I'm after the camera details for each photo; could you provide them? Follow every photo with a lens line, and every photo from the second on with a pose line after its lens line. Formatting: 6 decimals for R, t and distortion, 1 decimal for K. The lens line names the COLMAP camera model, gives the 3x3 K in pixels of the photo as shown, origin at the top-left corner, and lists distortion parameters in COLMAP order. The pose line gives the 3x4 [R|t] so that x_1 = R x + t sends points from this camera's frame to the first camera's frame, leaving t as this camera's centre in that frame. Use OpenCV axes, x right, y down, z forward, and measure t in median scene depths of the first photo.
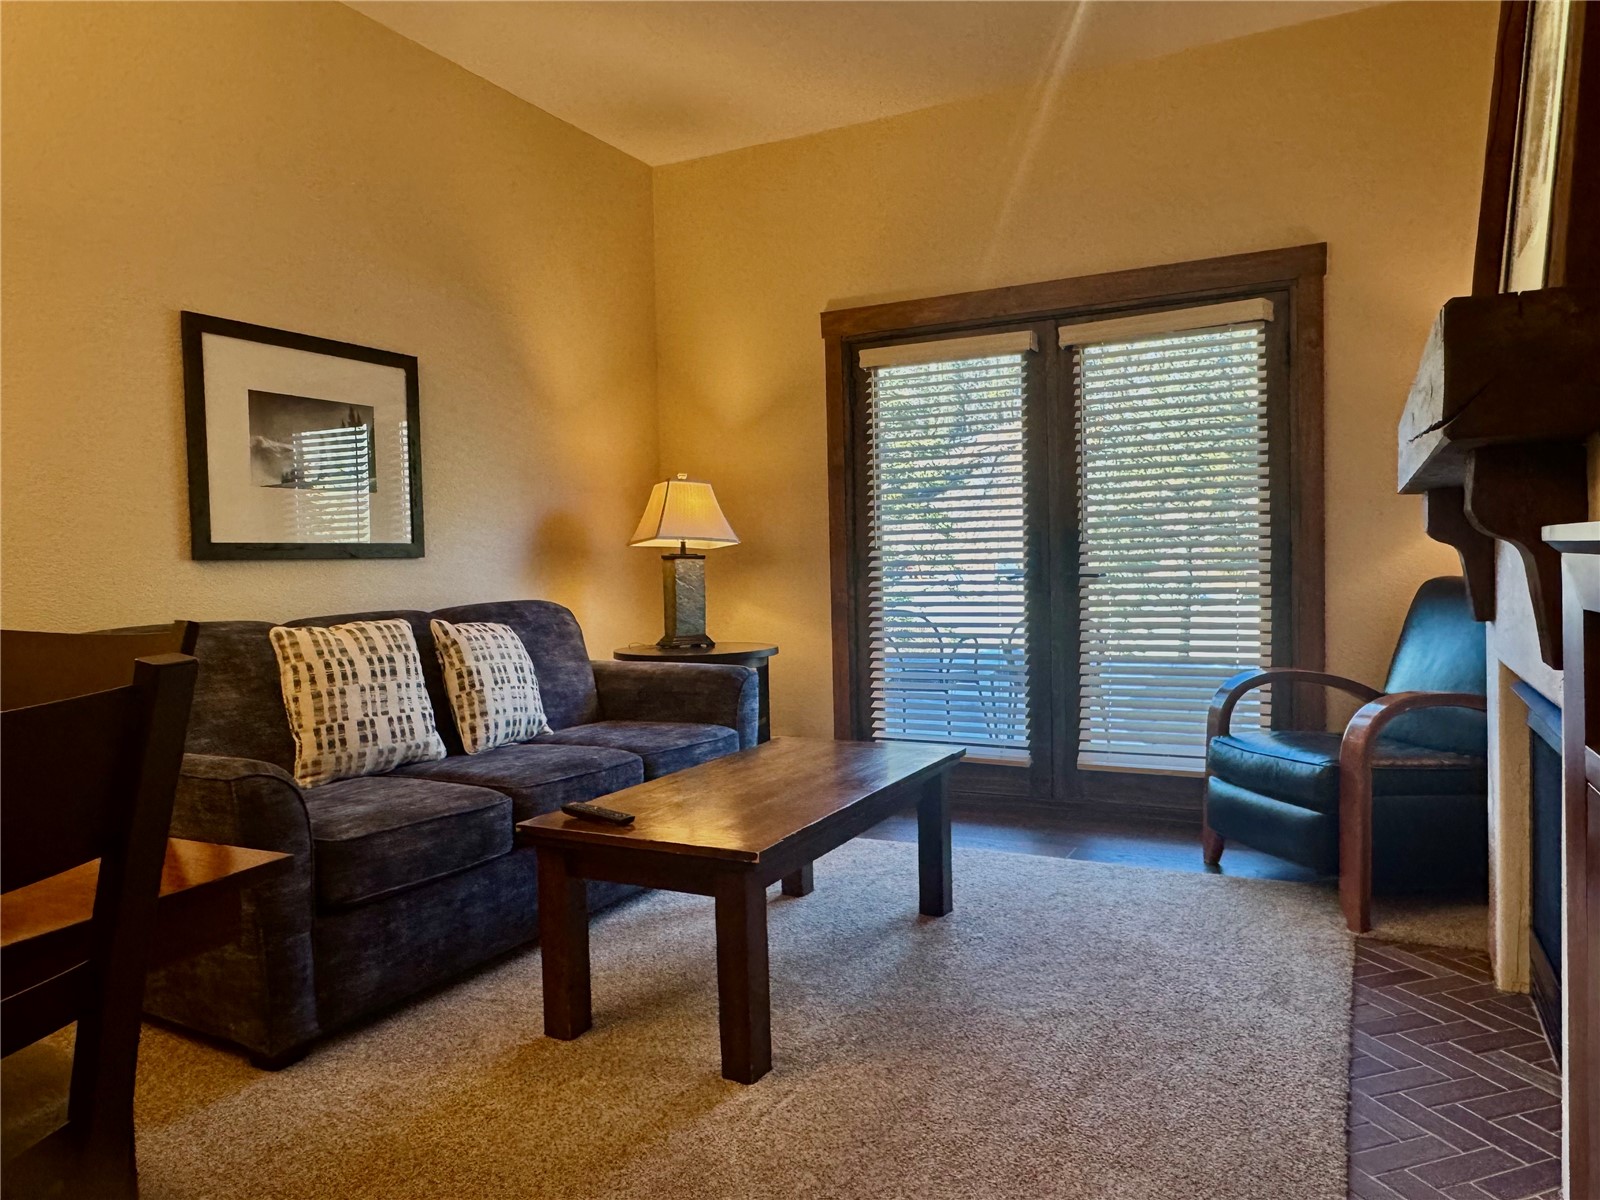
lens RADIAL K [[1088.2, 0, 802.1], [0, 1088.2, 596.7], [0, 0, 1]] dist [-0.008134, 0.003709]
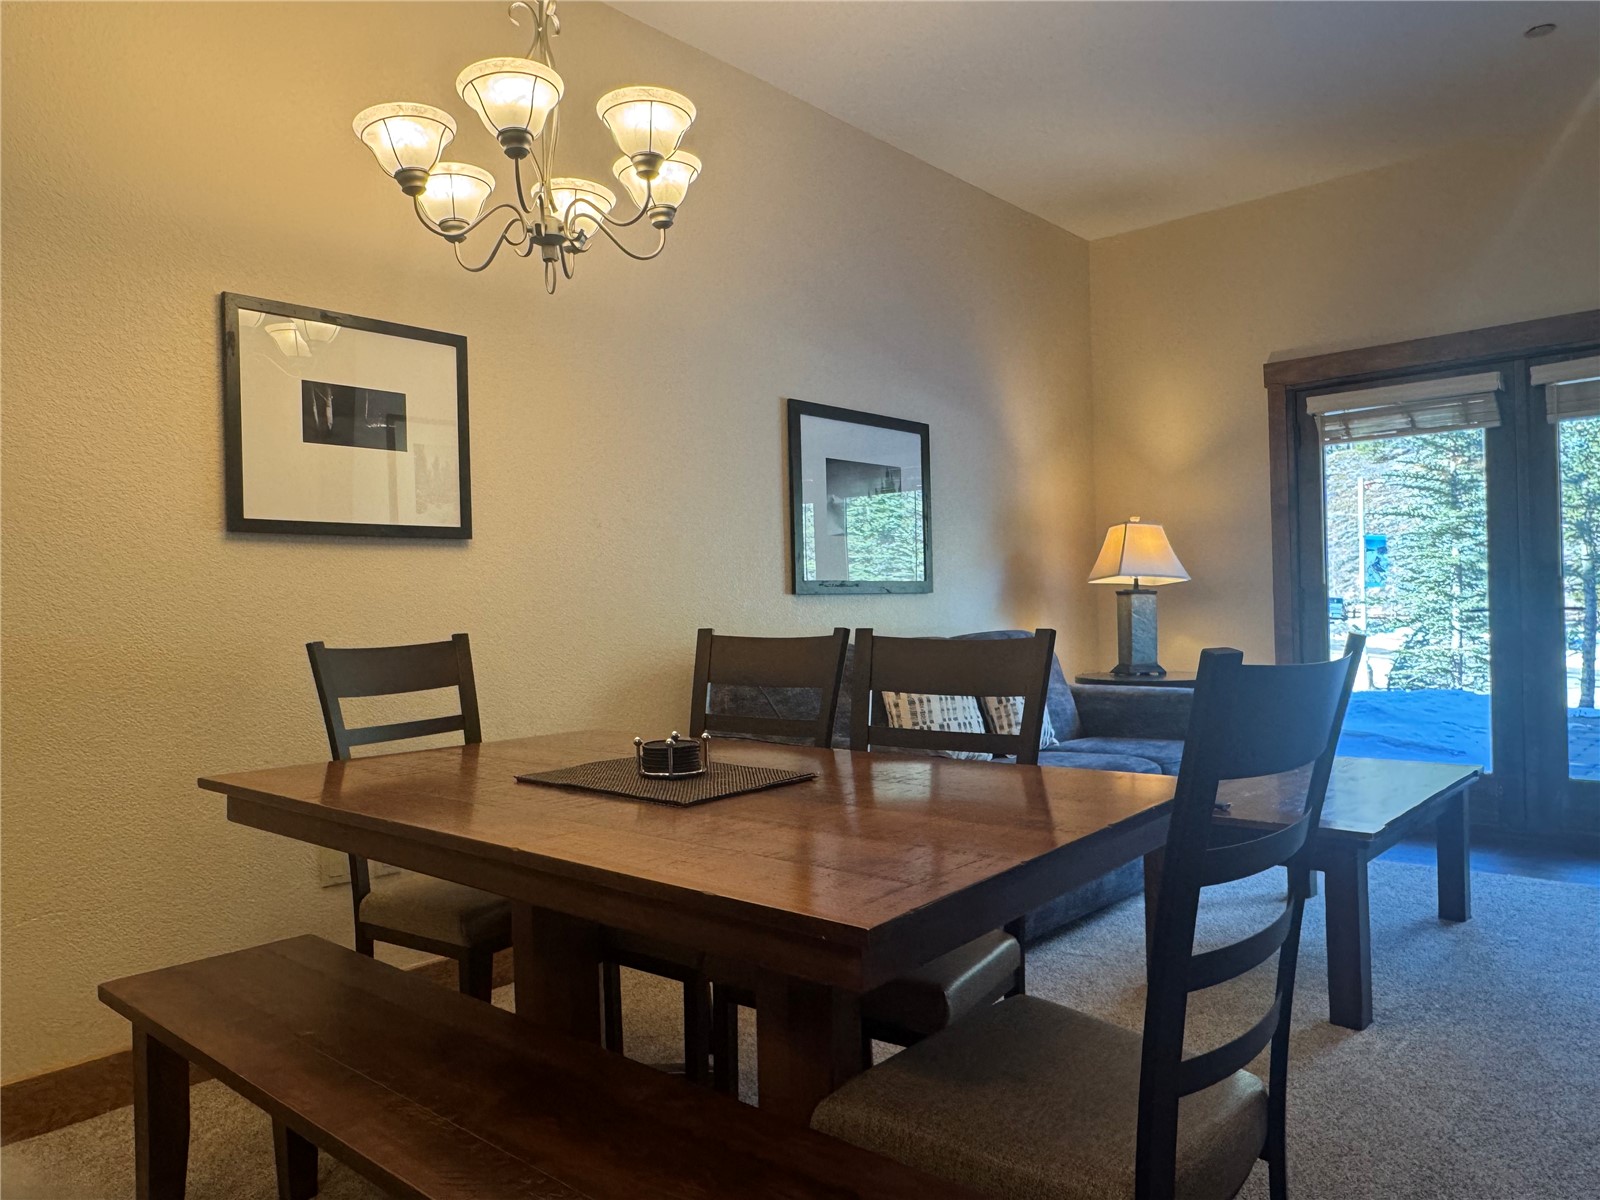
lens RADIAL K [[1088.2, 0, 796.6], [0, 1088.2, 604.1], [0, 0, 1]] dist [-0.008134, 0.003709]
pose [[0.966569, -0.001081, -0.256406, -0.174876], [-0.006901, 0.999519, -0.030230, 0.011803], [0.256316, 0.030989, 0.966096, -0.163728]]
